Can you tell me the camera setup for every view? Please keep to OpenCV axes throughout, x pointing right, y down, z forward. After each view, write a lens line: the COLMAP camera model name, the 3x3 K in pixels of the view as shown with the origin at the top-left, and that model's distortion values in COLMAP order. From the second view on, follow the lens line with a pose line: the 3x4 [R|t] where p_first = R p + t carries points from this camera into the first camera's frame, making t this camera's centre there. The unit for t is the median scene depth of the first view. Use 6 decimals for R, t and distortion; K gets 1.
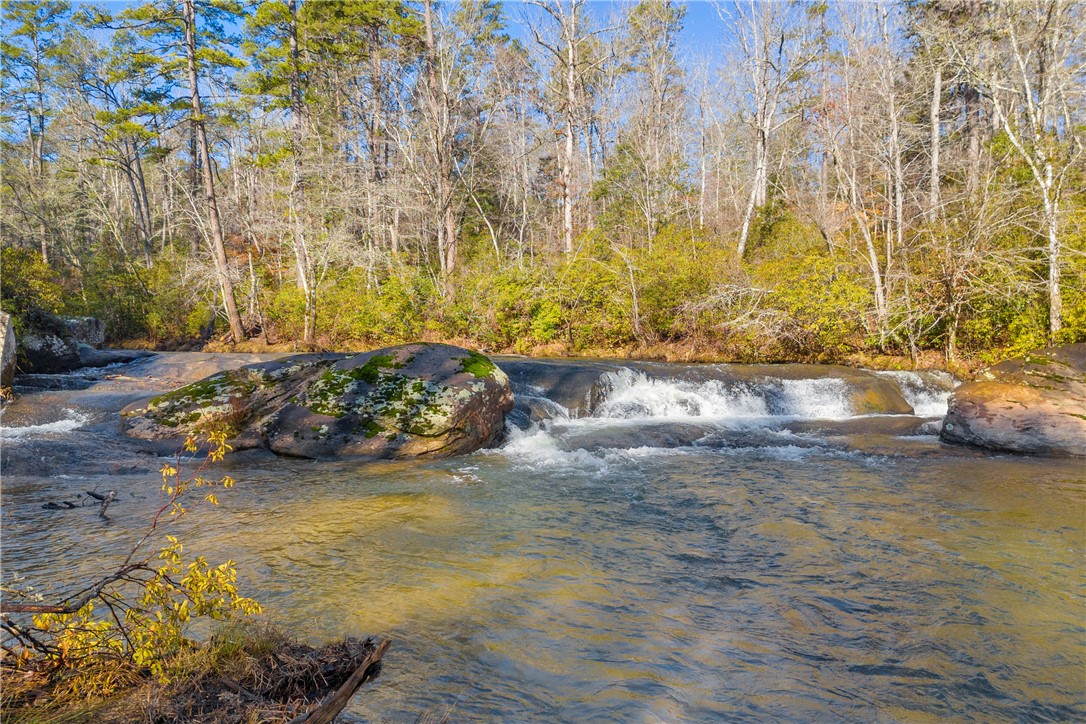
lens RADIAL K [[794.5, 0, 543.0], [0, 794.5, 362.0], [0, 0, 1]] dist [0.042745, -0.003043]
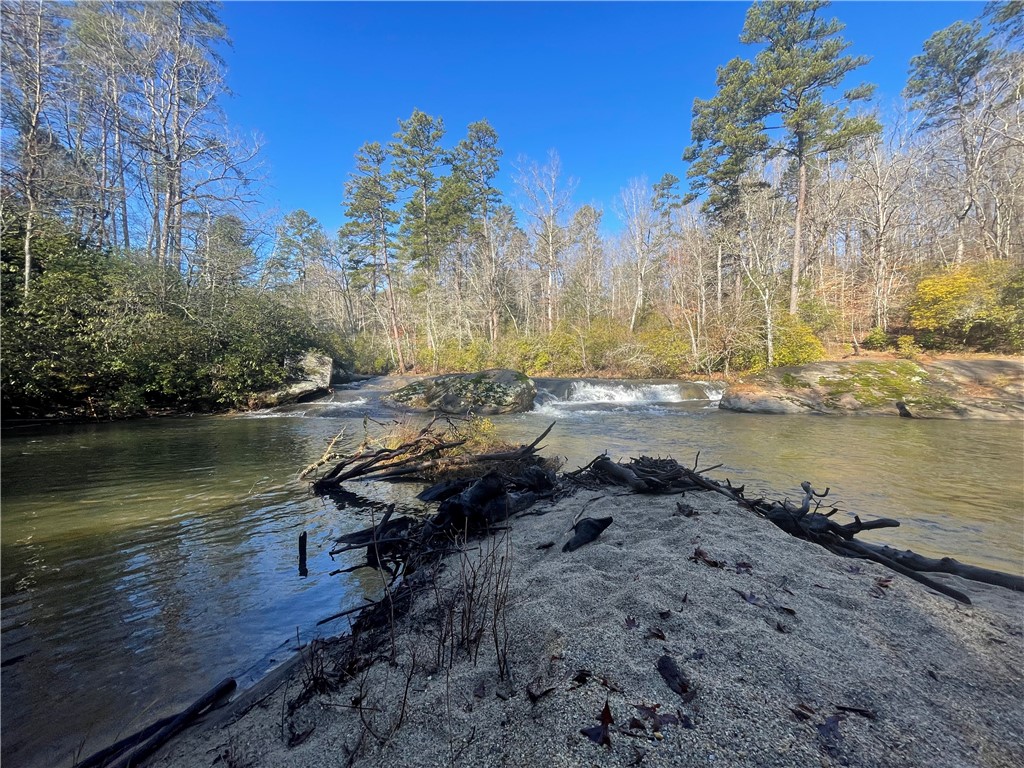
lens RADIAL K [[411.2, 0, 512.0], [0, 411.2, 384.0], [0, 0, 1]] dist [-0.000004, 0.000021]
pose [[0.999266, -0.008654, -0.037326, -0.044669], [0.008397, 0.999940, -0.007033, 0.021446], [0.037384, 0.006714, 0.999278, -0.159333]]
